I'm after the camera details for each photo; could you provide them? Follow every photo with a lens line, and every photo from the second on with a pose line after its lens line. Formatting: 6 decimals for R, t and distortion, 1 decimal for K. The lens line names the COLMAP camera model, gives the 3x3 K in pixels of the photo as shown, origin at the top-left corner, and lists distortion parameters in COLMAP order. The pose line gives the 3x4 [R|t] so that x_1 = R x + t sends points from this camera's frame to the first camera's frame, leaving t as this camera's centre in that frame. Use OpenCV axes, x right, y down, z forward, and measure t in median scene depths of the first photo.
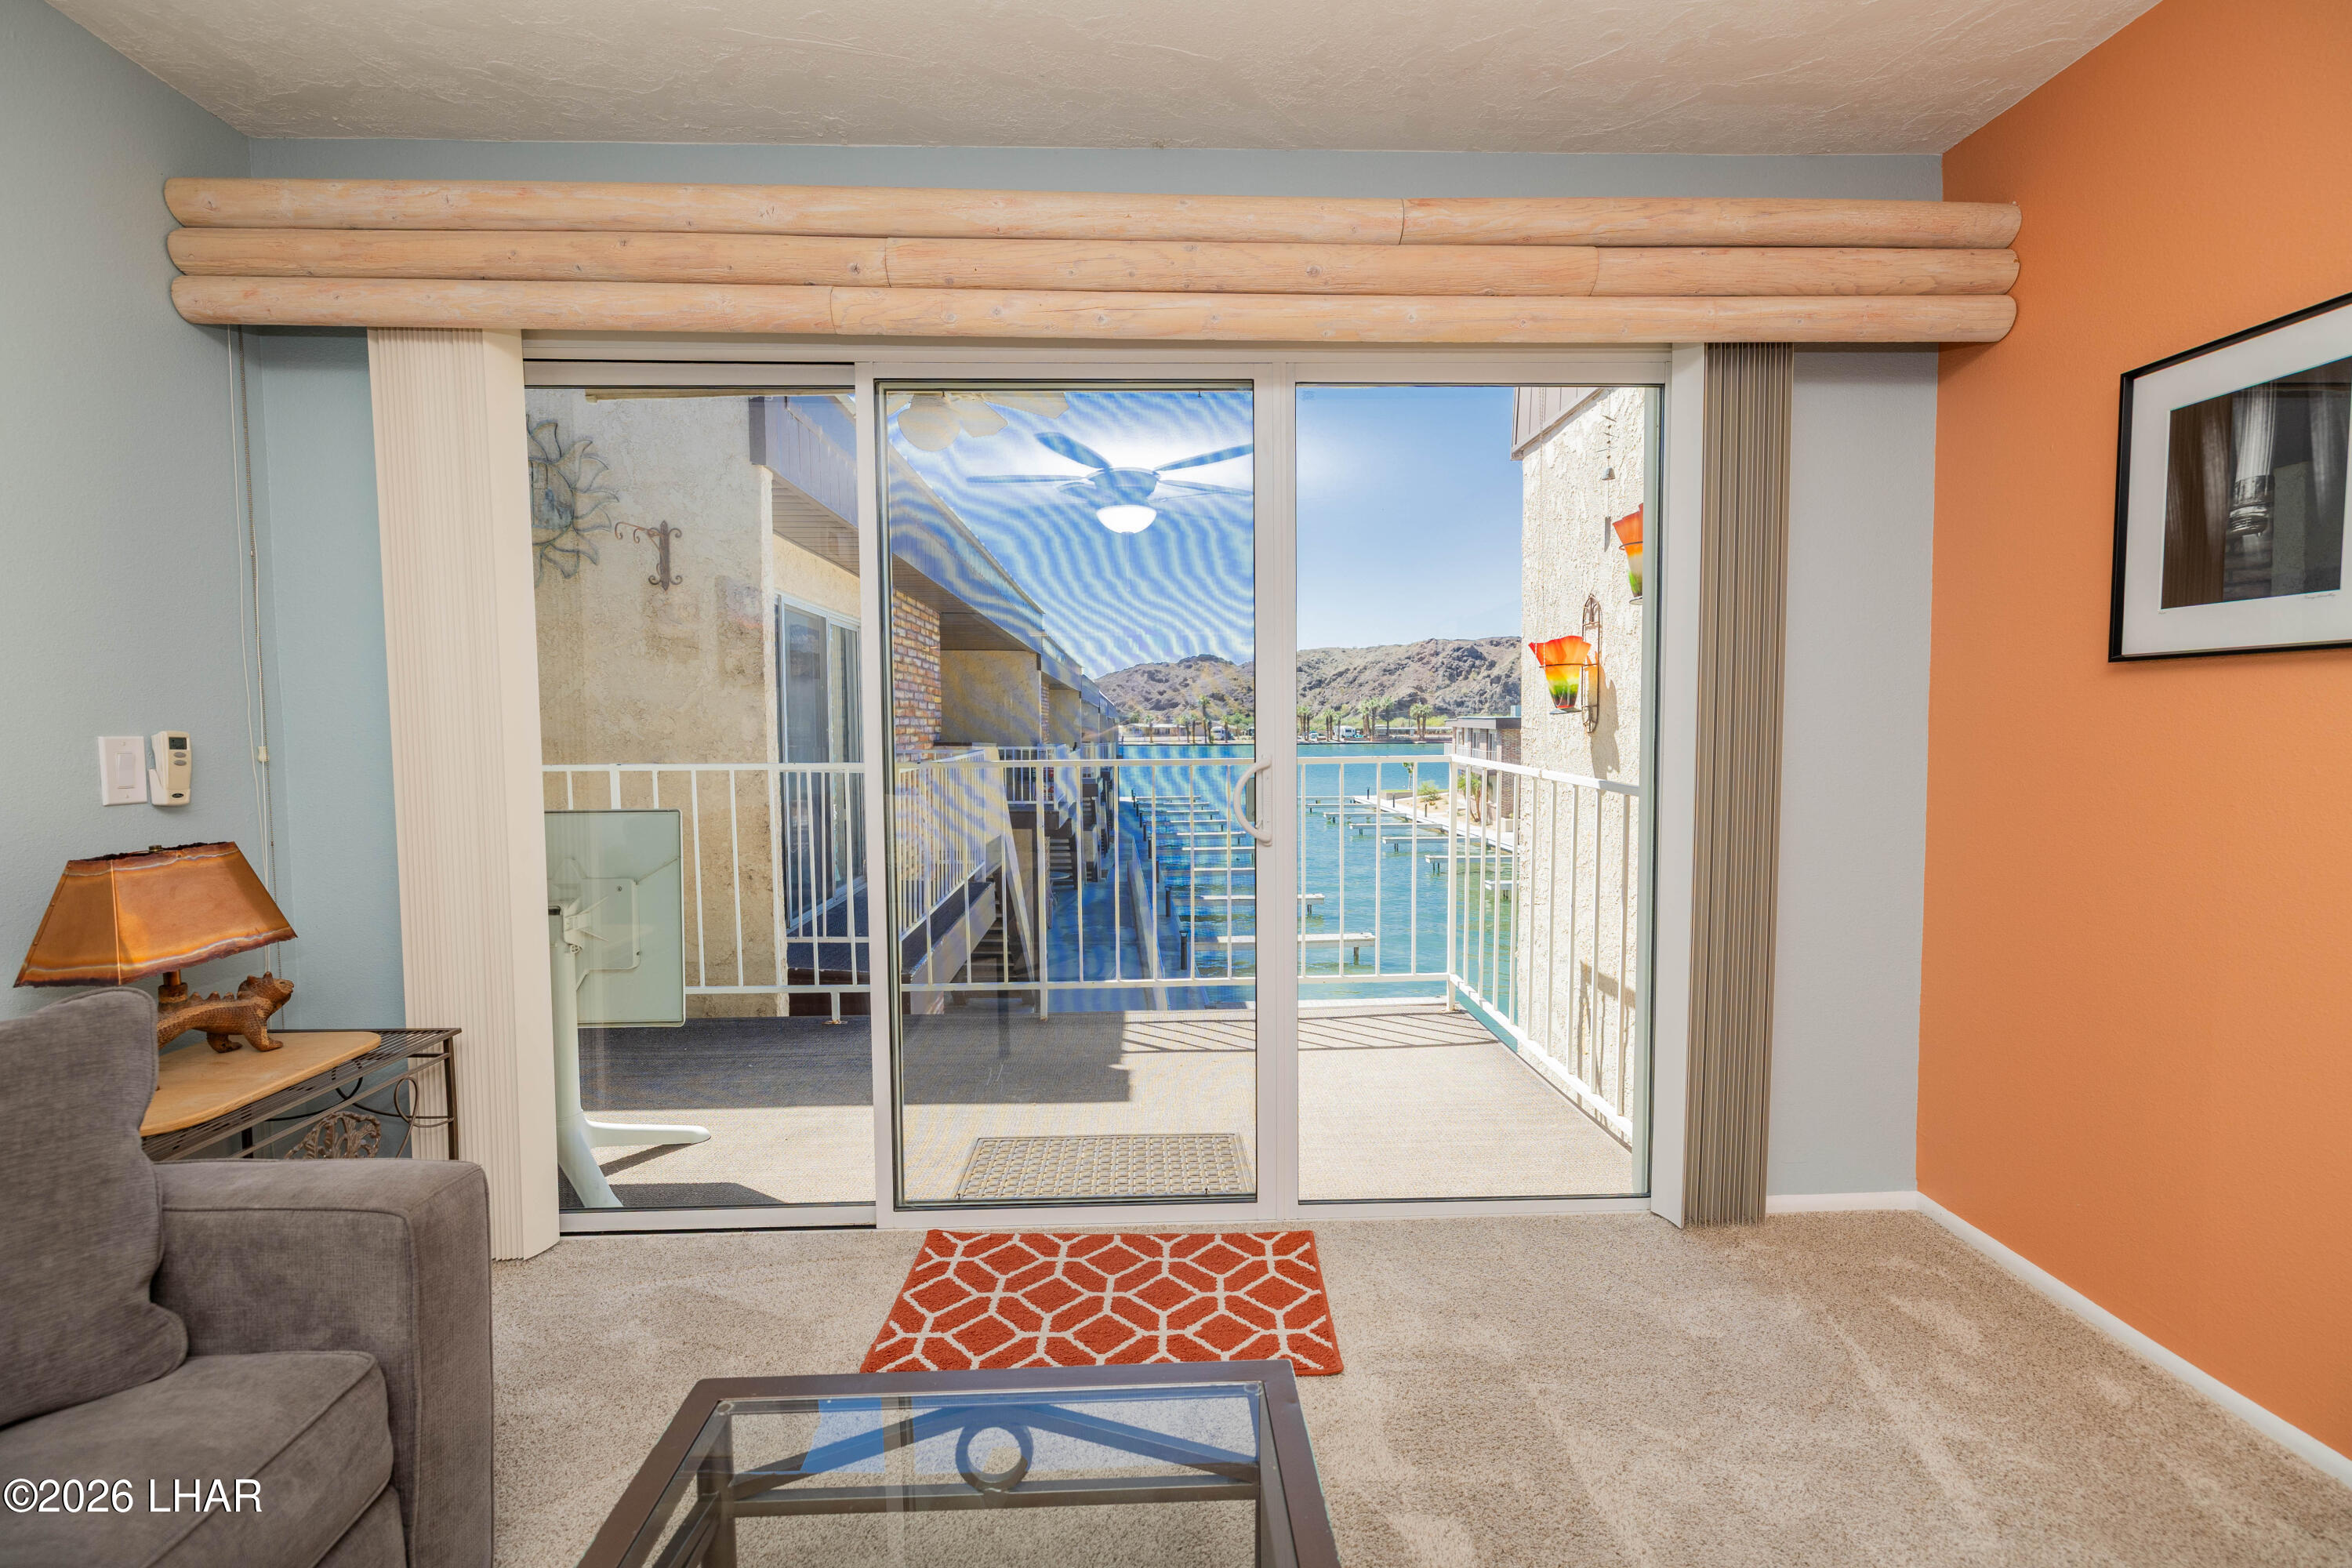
lens RADIAL K [[995.9, 0, 1174.4], [0, 995.9, 778.3], [0, 0, 1]] dist [0.001142, 0.000283]
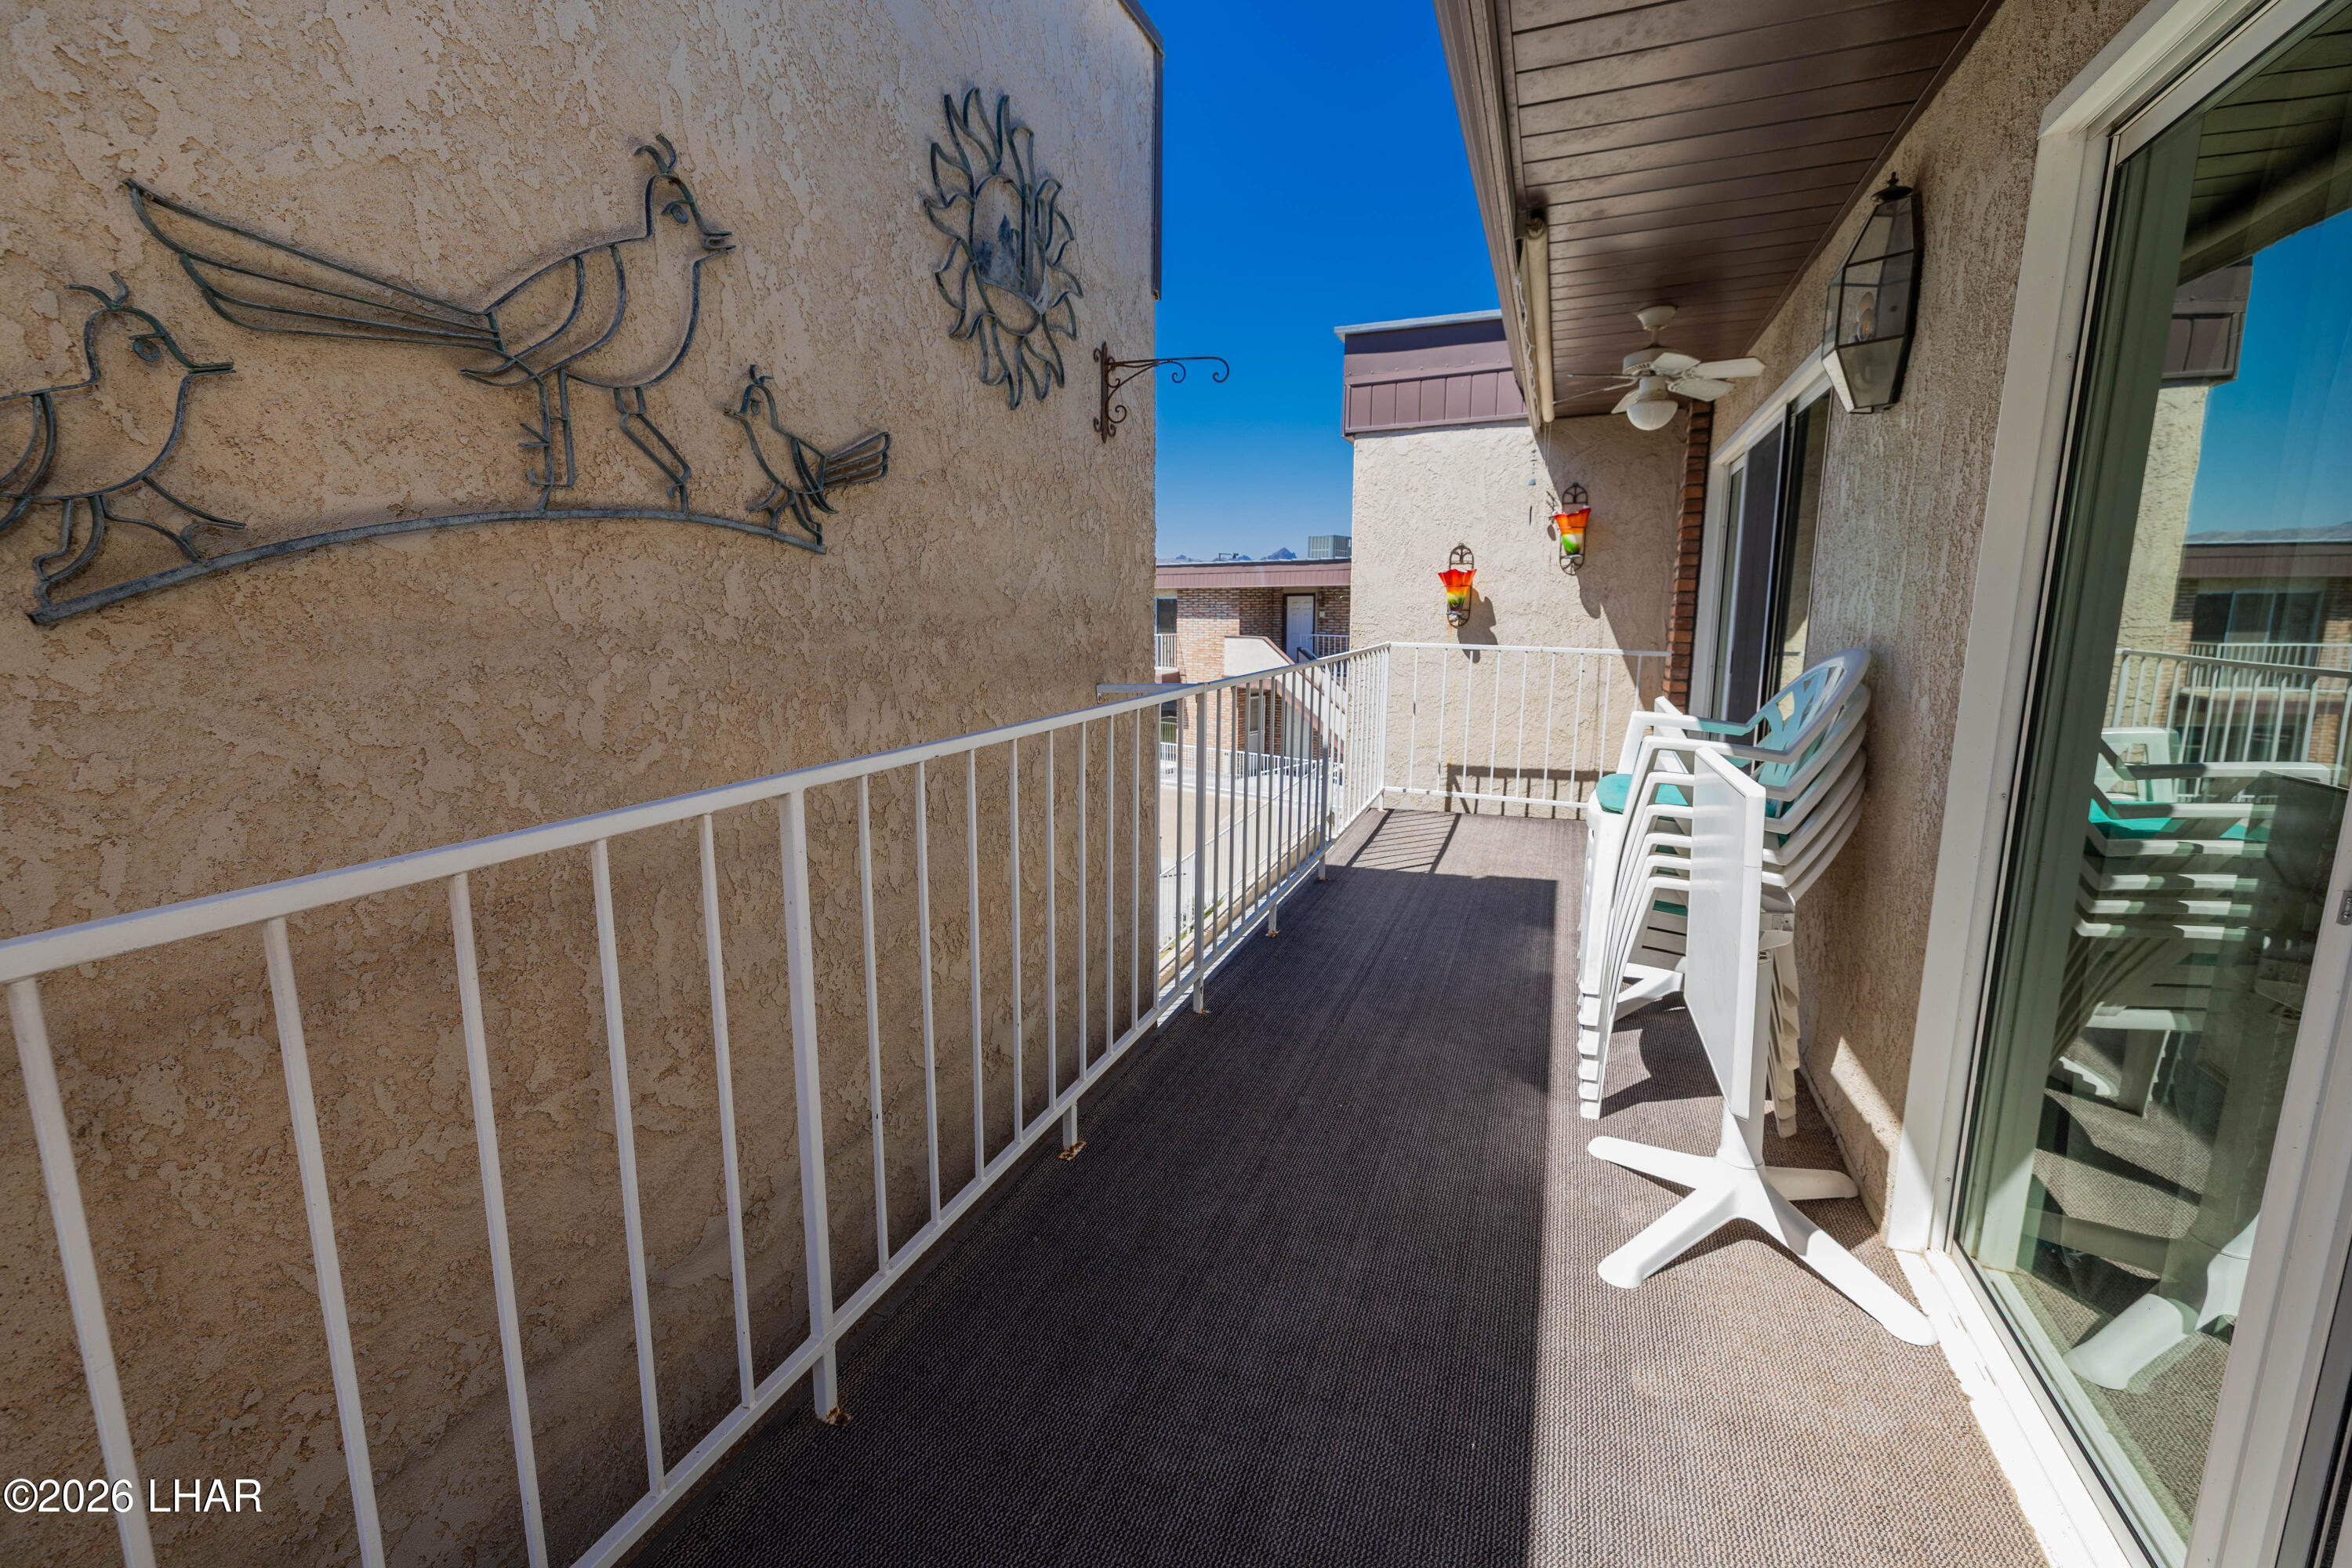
lens RADIAL K [[986.7, 0, 1173.9], [0, 986.7, 780.8], [0, 0, 1]] dist [-0.000322, 0.000452]
pose [[0.397424, -0.152094, 0.904943, -1.186262], [0.044135, 0.988195, 0.146704, -0.049724], [-0.916573, -0.018364, 0.399445, 0.668764]]
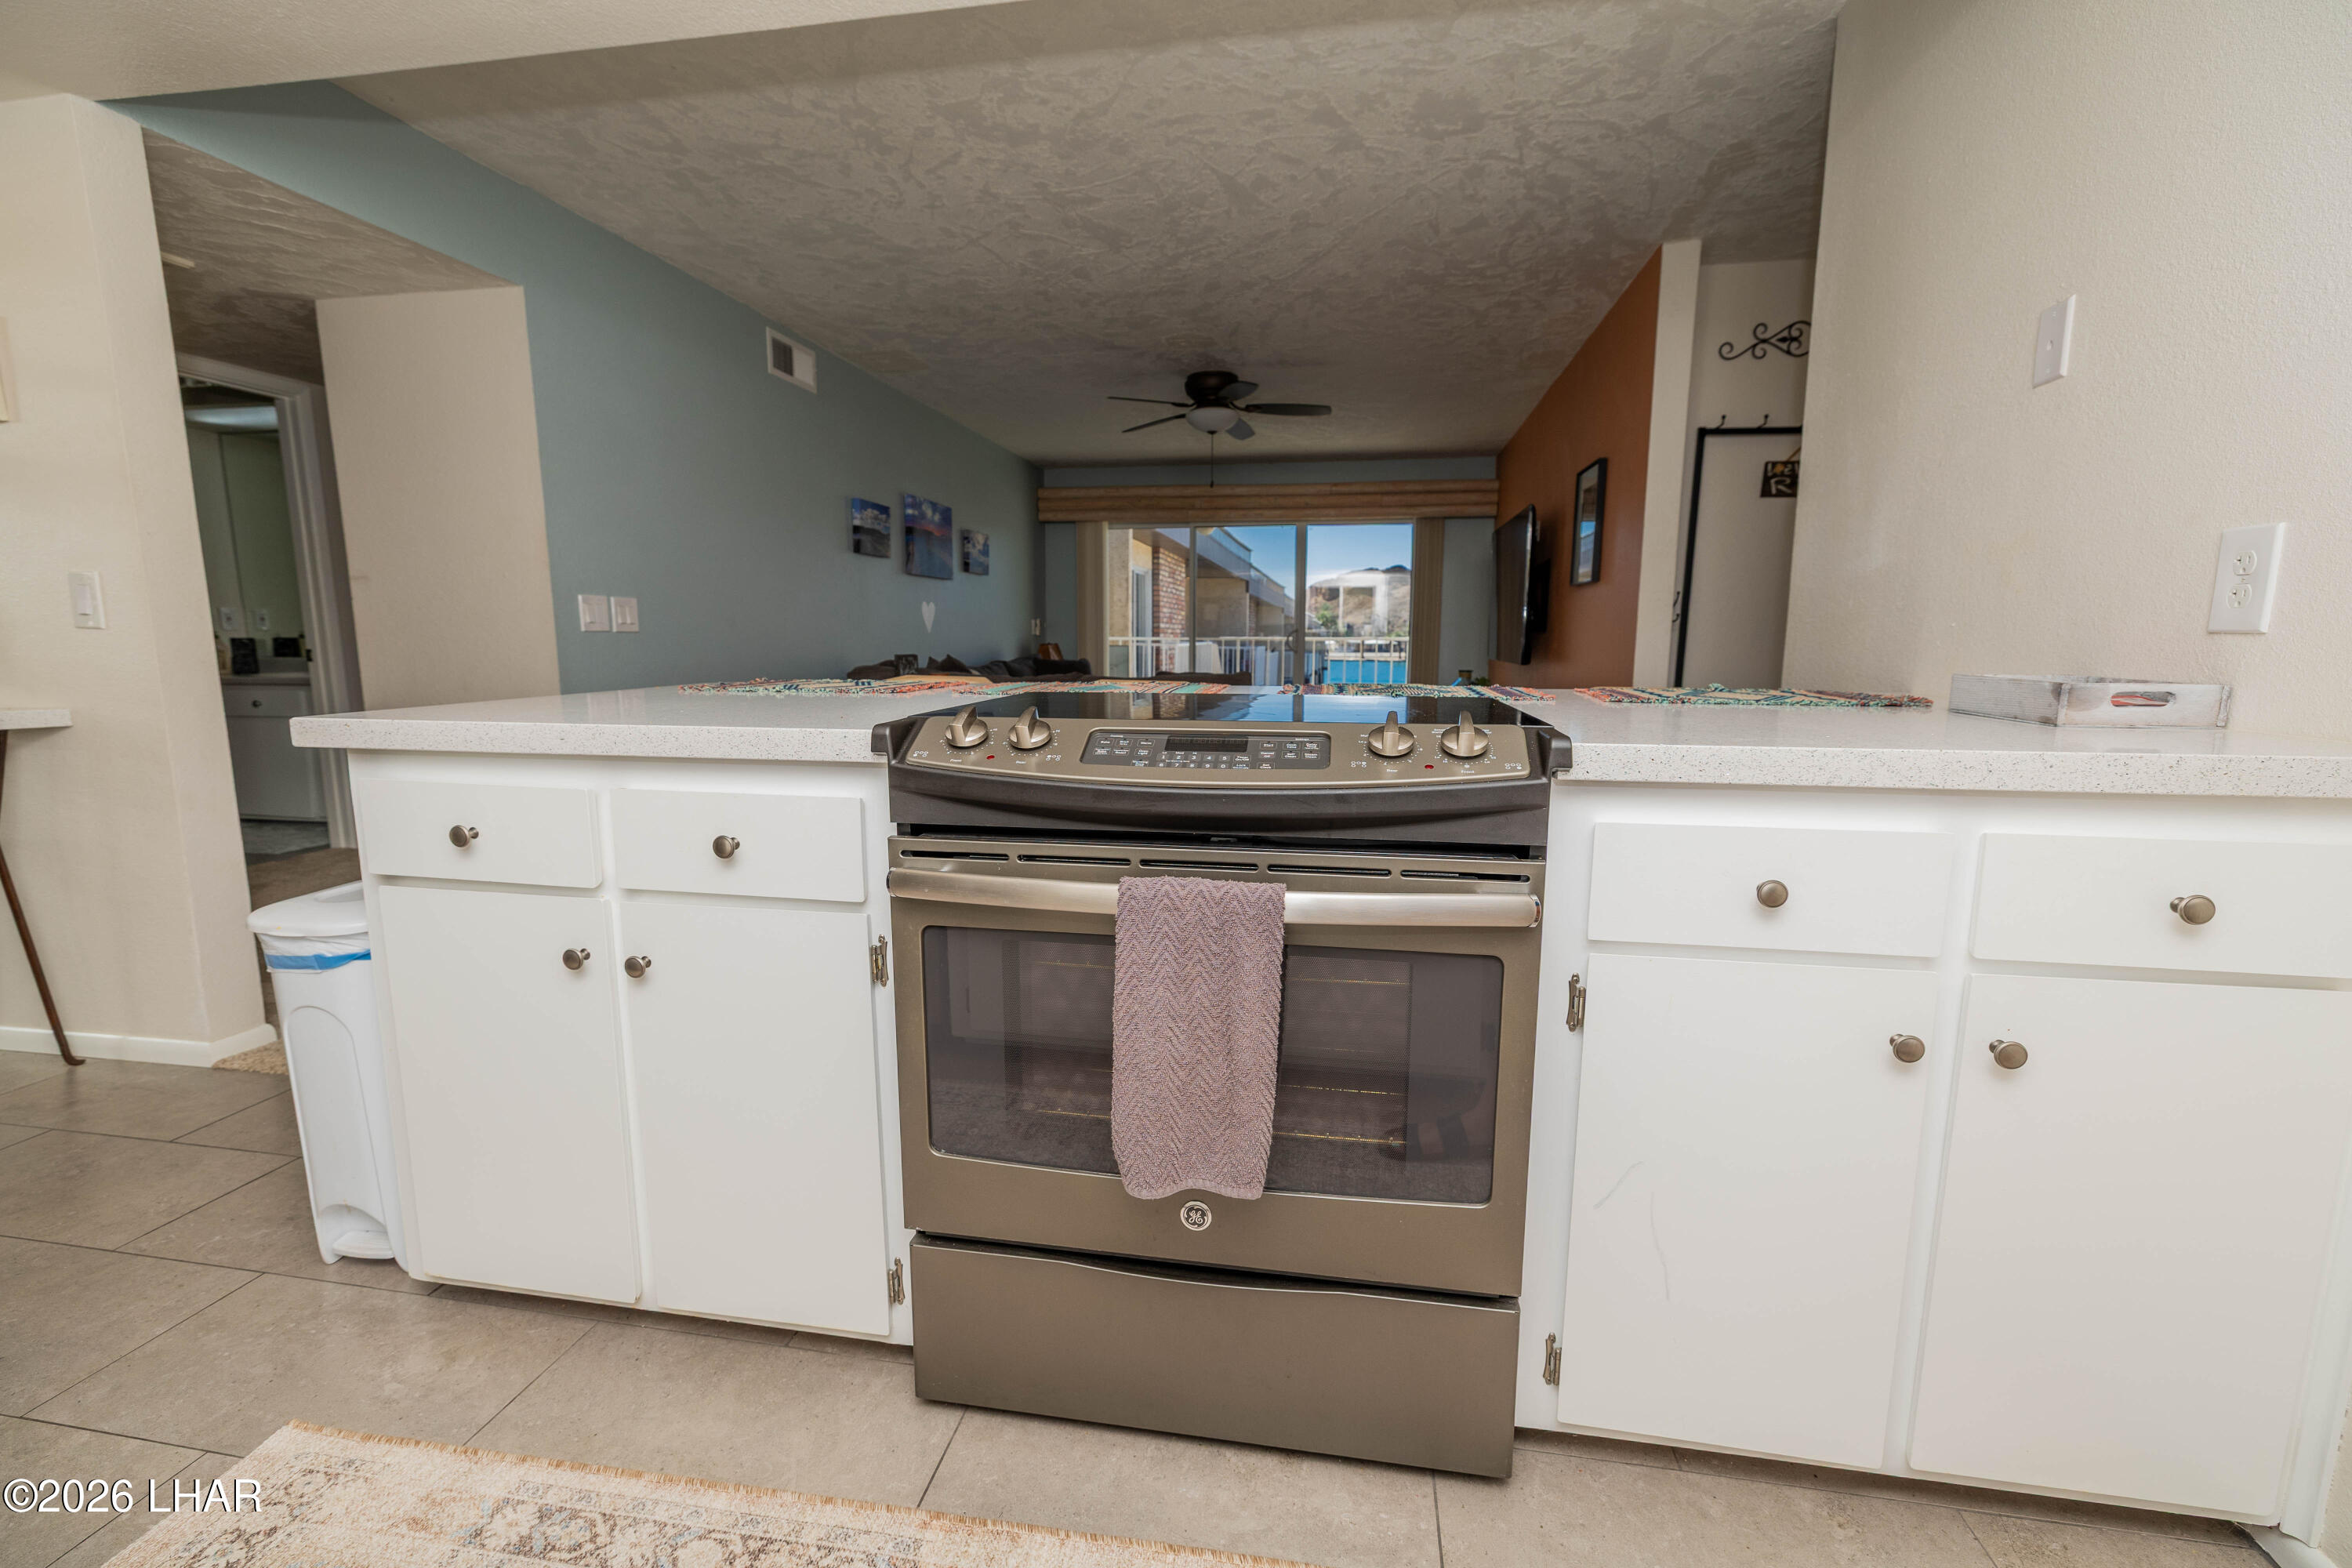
lens RADIAL K [[986.7, 0, 1173.9], [0, 986.7, 780.8], [0, 0, 1]] dist [-0.000322, 0.000452]
pose [[0.977878, 0.040686, -0.205181, 0.222553], [-0.022049, 0.995486, 0.092314, 0.112235], [0.208011, -0.085748, 0.974361, -1.425320]]
